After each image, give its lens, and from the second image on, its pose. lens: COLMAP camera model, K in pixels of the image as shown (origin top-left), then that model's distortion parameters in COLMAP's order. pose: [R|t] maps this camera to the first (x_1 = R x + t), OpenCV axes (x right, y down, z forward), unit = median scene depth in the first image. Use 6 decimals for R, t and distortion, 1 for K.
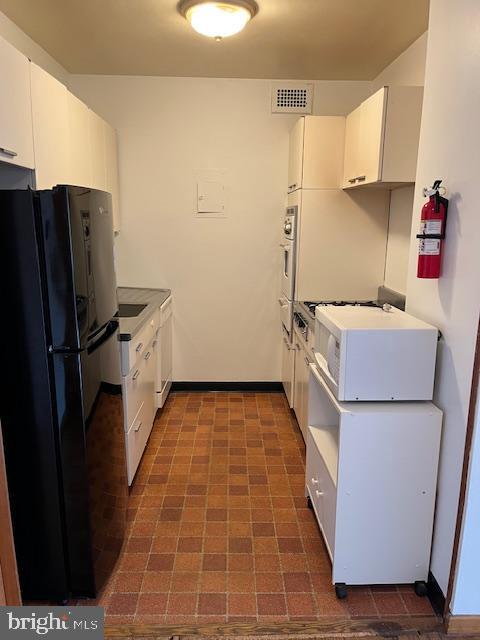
lens RADIAL K [[487.8, 0, 240.0], [0, 487.8, 320.0], [0, 0, 1]] dist [0.060251, -0.087279]
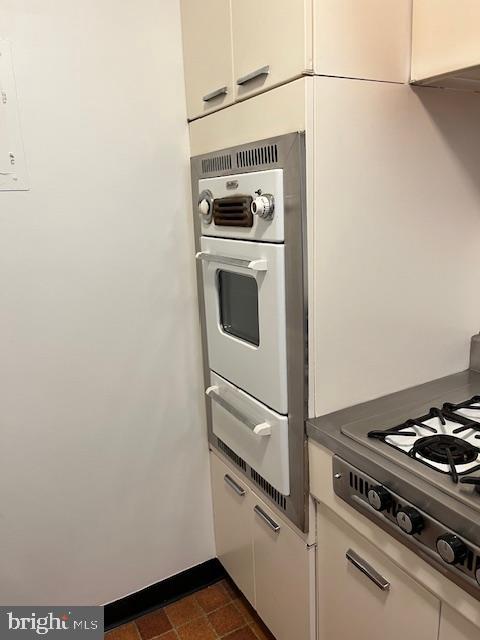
lens RADIAL K [[487.8, 0, 240.0], [0, 487.8, 320.0], [0, 0, 1]] dist [0.060251, -0.087279]
pose [[0.885619, -0.153878, 0.438178, -0.080457], [0.139019, 0.988087, 0.066017, -0.154214], [-0.443117, 0.002449, 0.896461, 0.804087]]
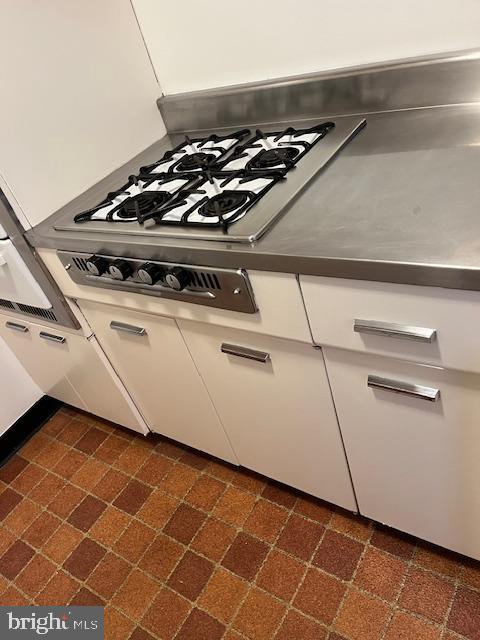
lens RADIAL K [[487.8, 0, 240.0], [0, 487.8, 320.0], [0, 0, 1]] dist [0.060251, -0.087279]
pose [[0.539602, -0.627486, 0.561331, -0.049437], [0.421990, 0.778505, 0.464600, -0.099186], [-0.728529, -0.013823, 0.684876, 0.727082]]
